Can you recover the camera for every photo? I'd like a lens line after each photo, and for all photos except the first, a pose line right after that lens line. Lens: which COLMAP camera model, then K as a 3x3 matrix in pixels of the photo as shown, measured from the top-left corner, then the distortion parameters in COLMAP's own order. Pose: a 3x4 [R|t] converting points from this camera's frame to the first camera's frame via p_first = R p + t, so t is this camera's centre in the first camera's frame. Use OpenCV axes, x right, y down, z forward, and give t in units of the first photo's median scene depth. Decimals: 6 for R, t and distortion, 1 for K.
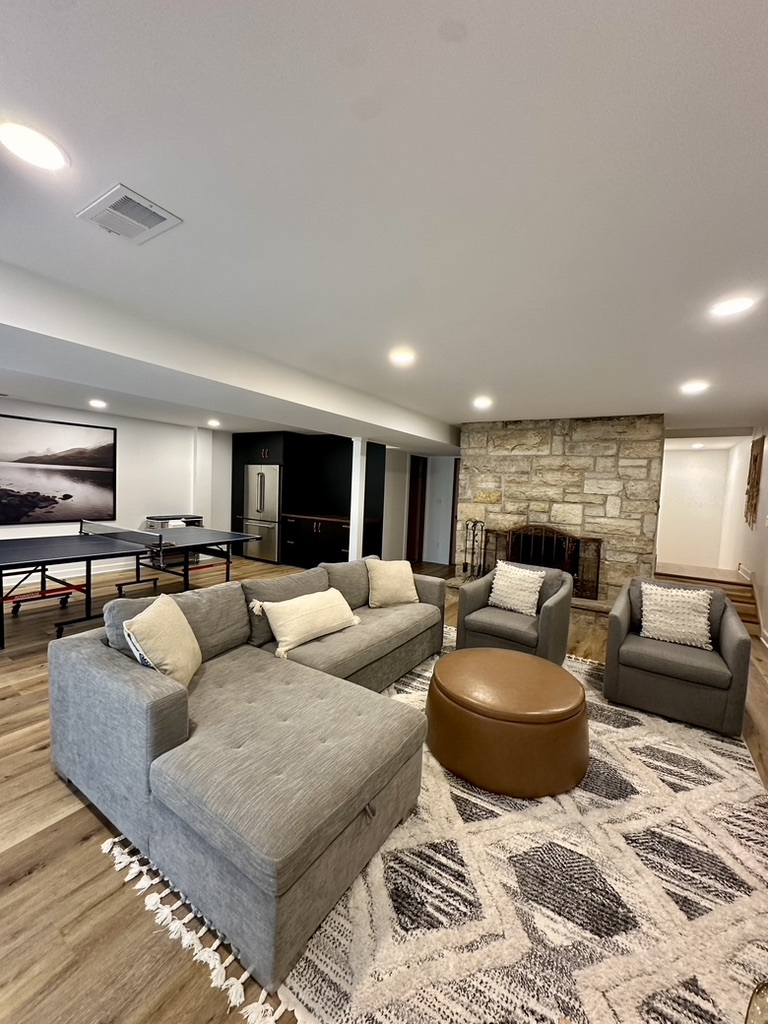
lens RADIAL K [[408.2, 0, 385.8], [0, 408.2, 511.6], [0, 0, 1]] dist [-0.001664, 0.000156]
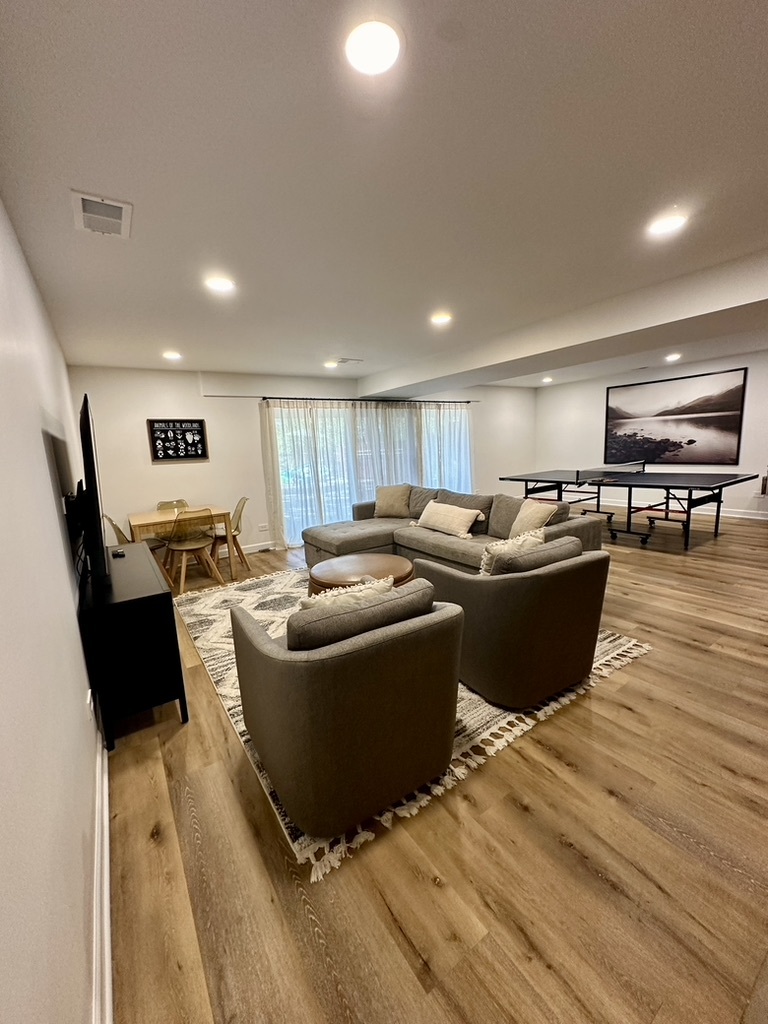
lens RADIAL K [[408.2, 0, 384.6], [0, 408.2, 511.2], [0, 0, 1]] dist [-0.001664, 0.000156]
pose [[-0.394132, 0.131723, -0.909566, 0.630569], [-0.018444, 0.988343, 0.151124, -0.001025], [0.918869, 0.076339, -0.387107, 0.669432]]
